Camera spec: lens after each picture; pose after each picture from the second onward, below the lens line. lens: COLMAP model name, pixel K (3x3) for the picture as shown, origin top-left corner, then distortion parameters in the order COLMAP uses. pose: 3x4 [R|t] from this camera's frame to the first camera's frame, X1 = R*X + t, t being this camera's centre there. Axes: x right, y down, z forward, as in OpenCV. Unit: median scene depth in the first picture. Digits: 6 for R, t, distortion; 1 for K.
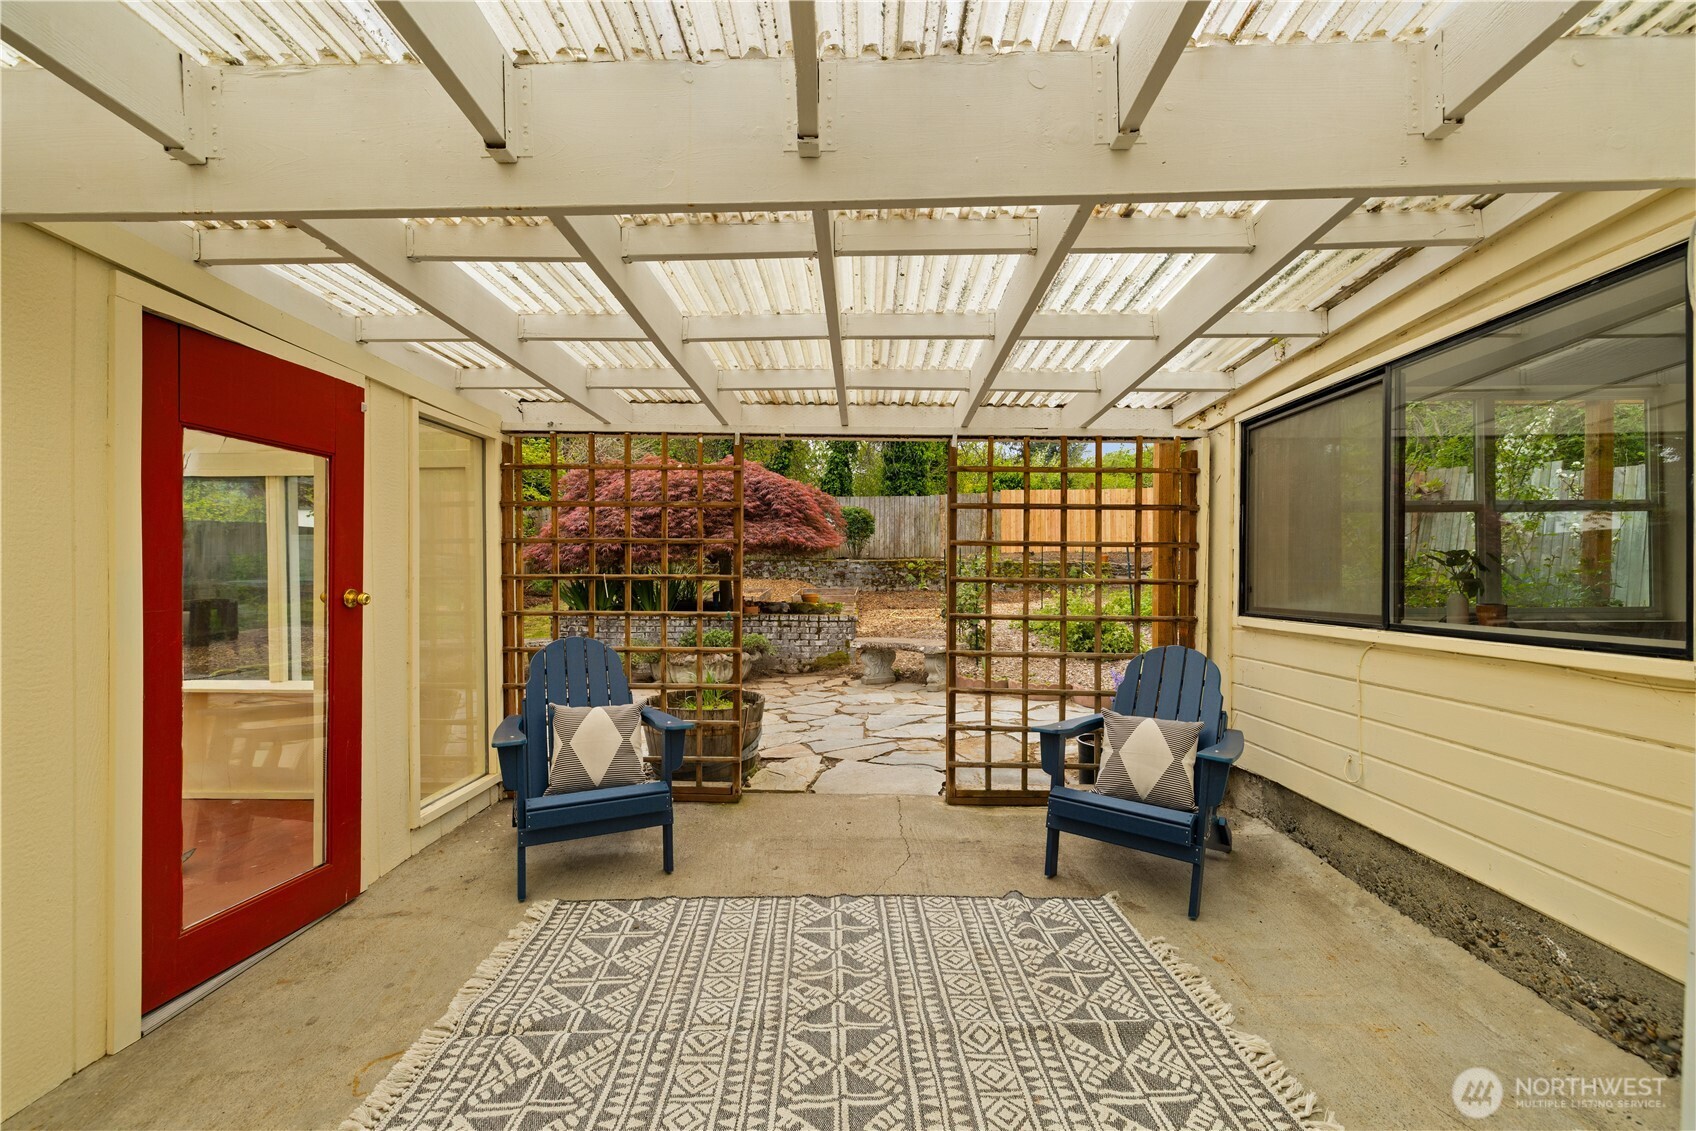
lens RADIAL K [[757.5, 0, 846.4], [0, 757.5, 569.3], [0, 0, 1]] dist [-0.004185, 0.002331]
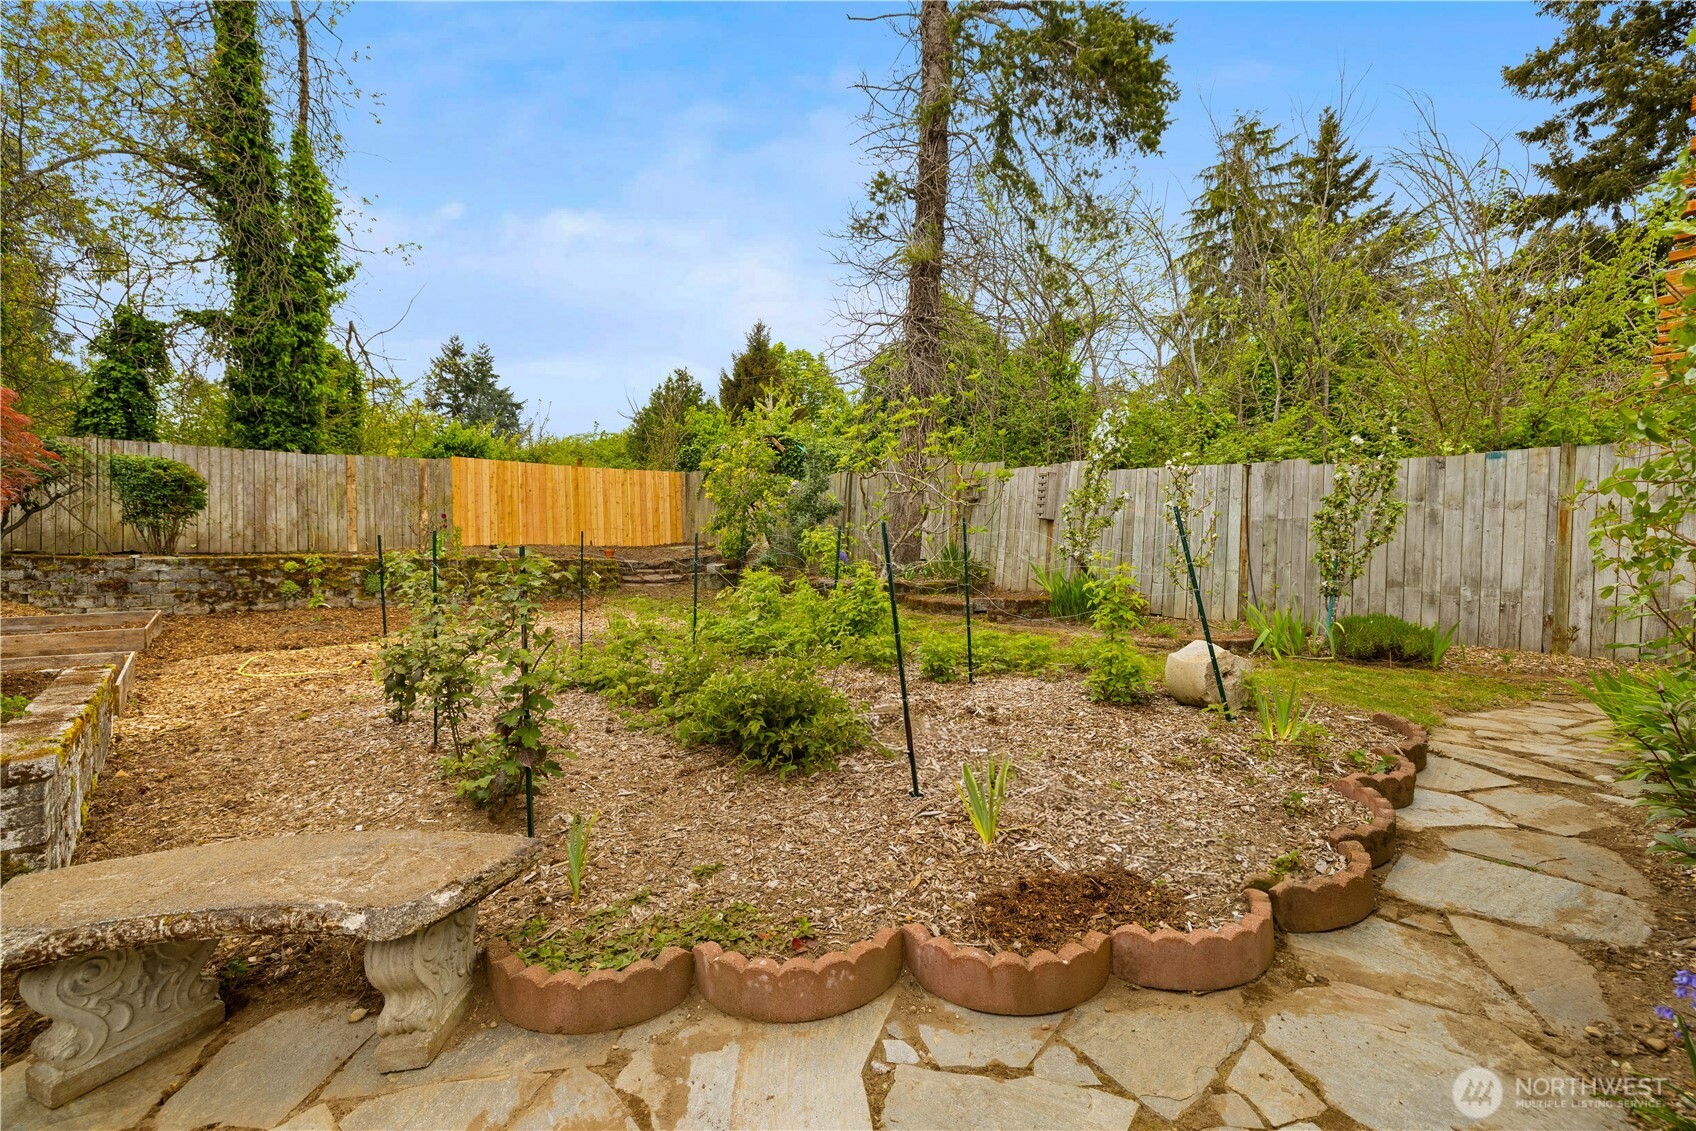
lens RADIAL K [[713.5, 0, 856.3], [0, 713.5, 567.3], [0, 0, 1]] dist [0.001912, 0.000213]
pose [[0.727993, -0.011649, 0.685485, 0.024018], [0.007536, 0.999931, 0.008990, -0.005224], [-0.685543, -0.001379, 0.728031, 0.284299]]
